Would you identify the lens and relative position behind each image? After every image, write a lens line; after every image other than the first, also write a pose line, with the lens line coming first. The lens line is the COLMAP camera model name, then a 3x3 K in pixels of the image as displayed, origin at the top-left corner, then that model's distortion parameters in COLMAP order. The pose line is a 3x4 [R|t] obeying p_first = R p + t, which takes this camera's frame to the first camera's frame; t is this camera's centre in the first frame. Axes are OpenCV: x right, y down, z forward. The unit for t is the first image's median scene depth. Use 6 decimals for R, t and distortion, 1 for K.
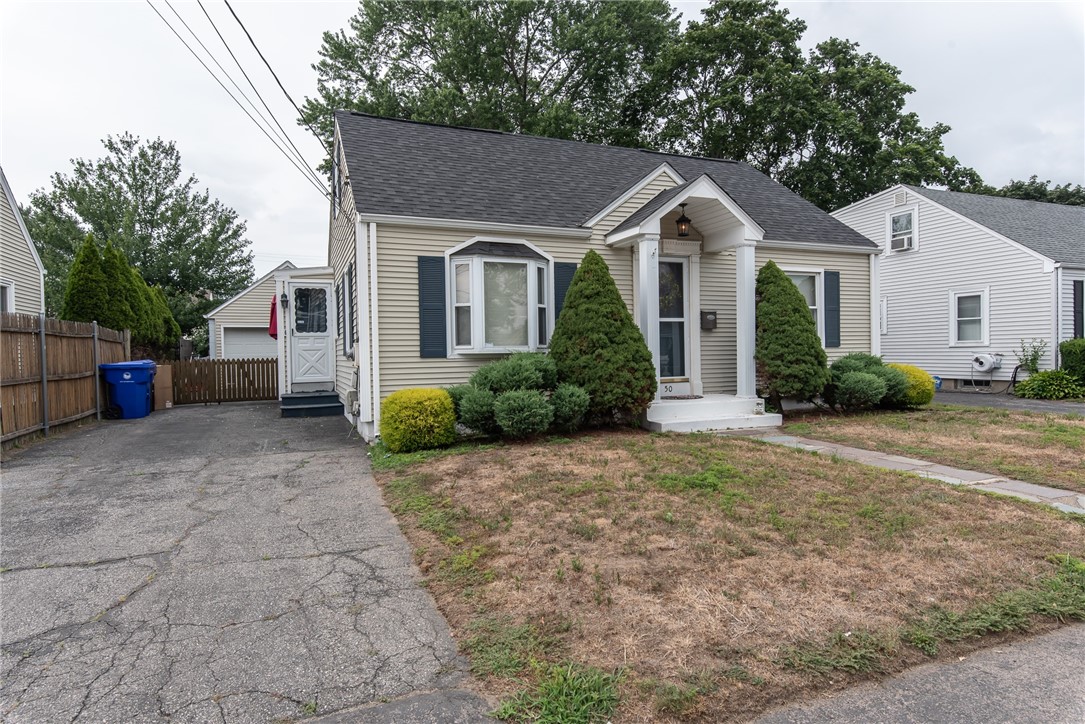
lens RADIAL K [[589.8, 0, 542.5], [0, 589.8, 362.0], [0, 0, 1]] dist [-0.001897, -0.000325]
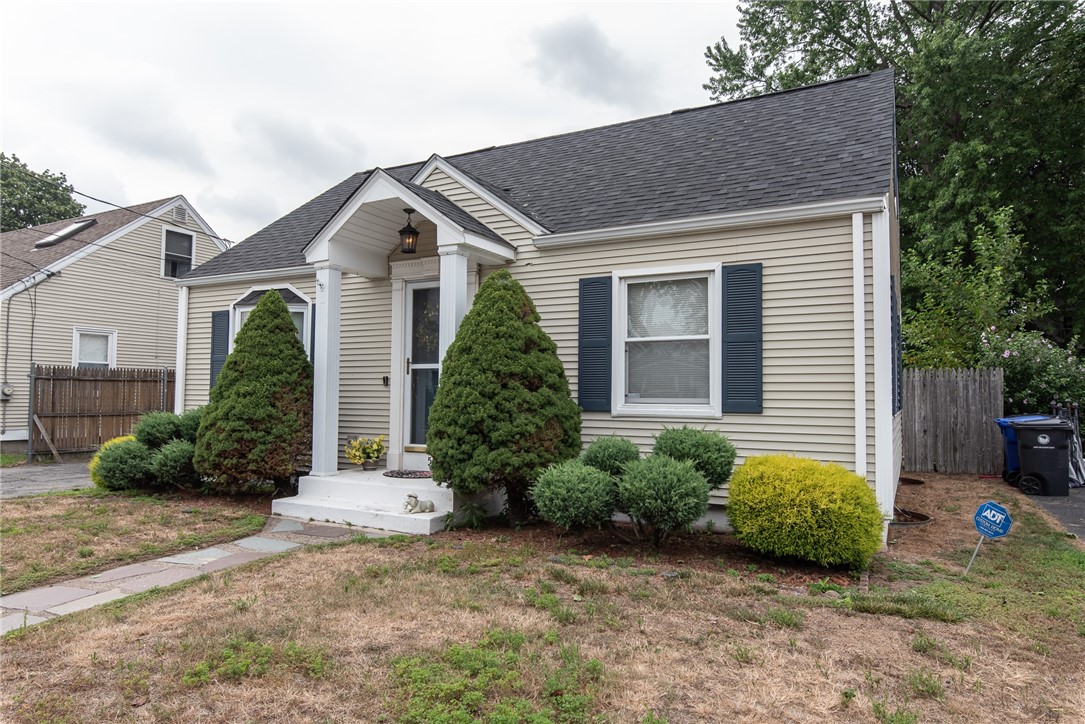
lens RADIAL K [[674.3, 0, 552.2], [0, 674.3, 363.4], [0, 0, 1]] dist [0.001305, -0.000962]
pose [[0.646234, -0.013914, -0.763013, 0.975817], [-0.032201, 0.998446, -0.045480, -0.043343], [0.762460, 0.053960, 0.644782, 0.594167]]
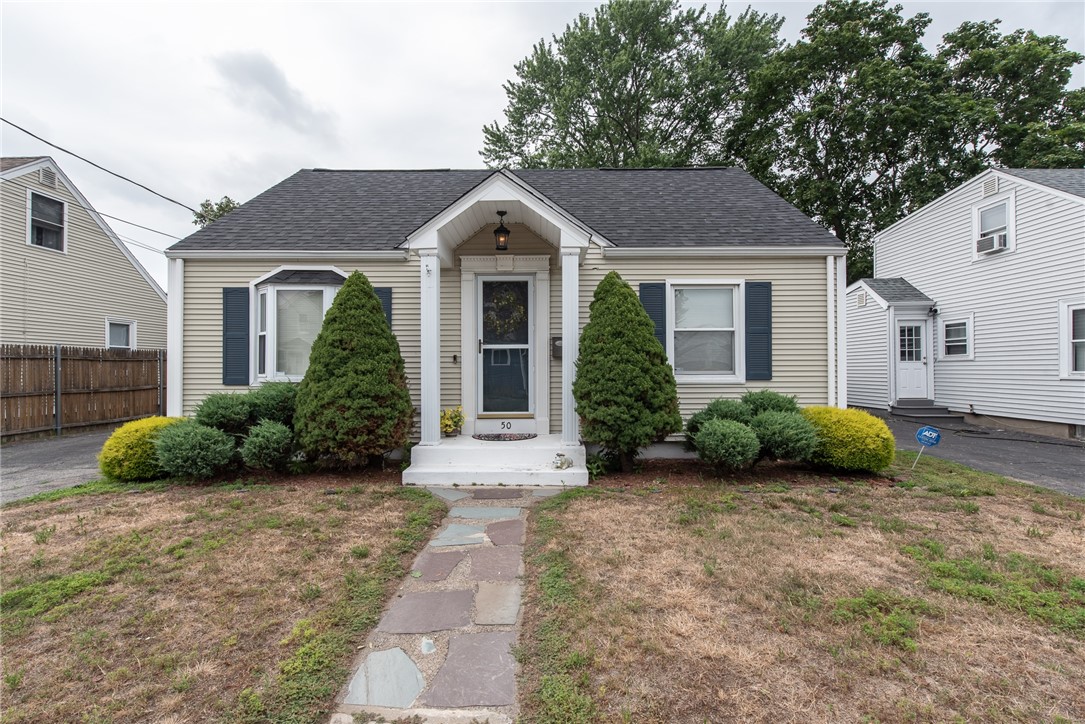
lens RADIAL K [[462.5, 0, 545.4], [0, 462.5, 366.1], [0, 0, 1]] dist [0.001291, 0.000217]
pose [[0.926000, 0.012229, -0.377325, 0.544915], [-0.019967, 0.999663, -0.016601, -0.033705], [0.376994, 0.022907, 0.925932, 0.399069]]
